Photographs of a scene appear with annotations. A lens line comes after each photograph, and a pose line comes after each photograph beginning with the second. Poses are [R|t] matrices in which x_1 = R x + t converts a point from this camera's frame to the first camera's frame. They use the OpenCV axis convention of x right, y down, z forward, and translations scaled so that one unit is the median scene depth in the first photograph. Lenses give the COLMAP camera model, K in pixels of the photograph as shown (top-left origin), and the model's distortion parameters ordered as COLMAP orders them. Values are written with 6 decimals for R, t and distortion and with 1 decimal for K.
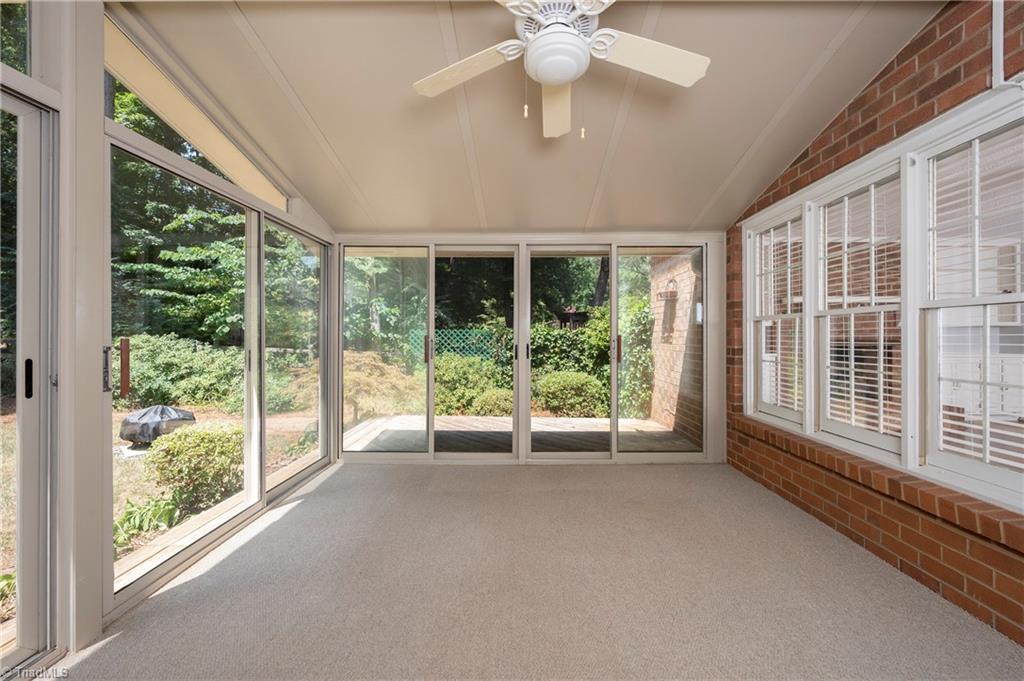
lens RADIAL K [[403.1, 0, 511.3], [0, 403.1, 339.3], [0, 0, 1]] dist [0.000541, 0.000059]
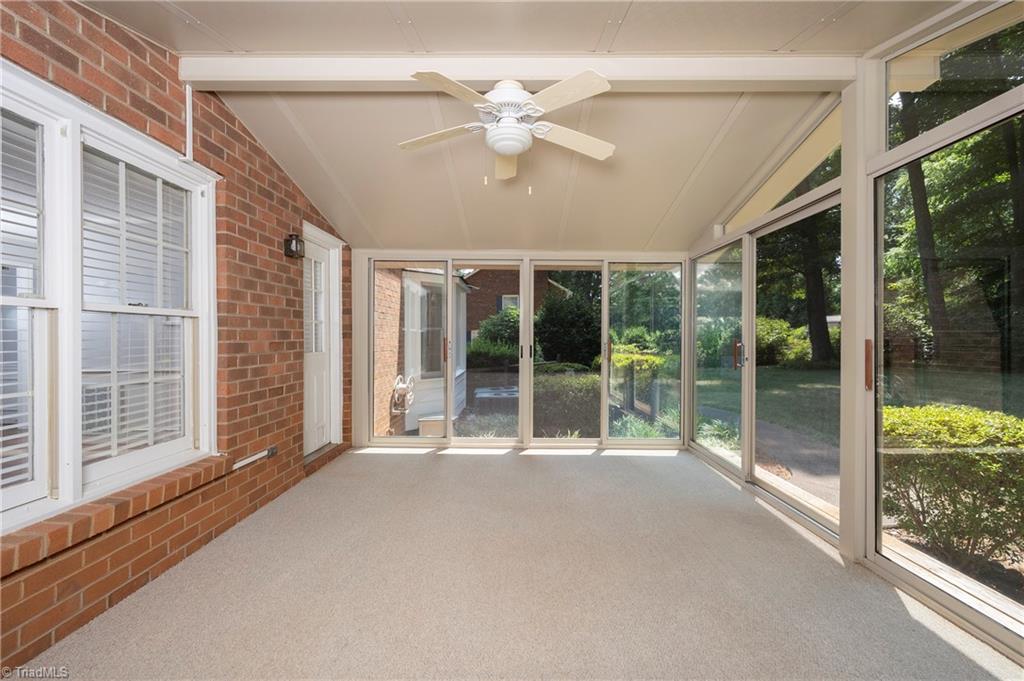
lens RADIAL K [[403.1, 0, 512.9], [0, 403.1, 335.0], [0, 0, 1]] dist [0.000541, 0.000059]
pose [[-0.999807, 0.005115, -0.018988, 0.072088], [0.005018, 0.999974, 0.005107, -0.015269], [0.019013, 0.005011, -0.999807, 1.402904]]
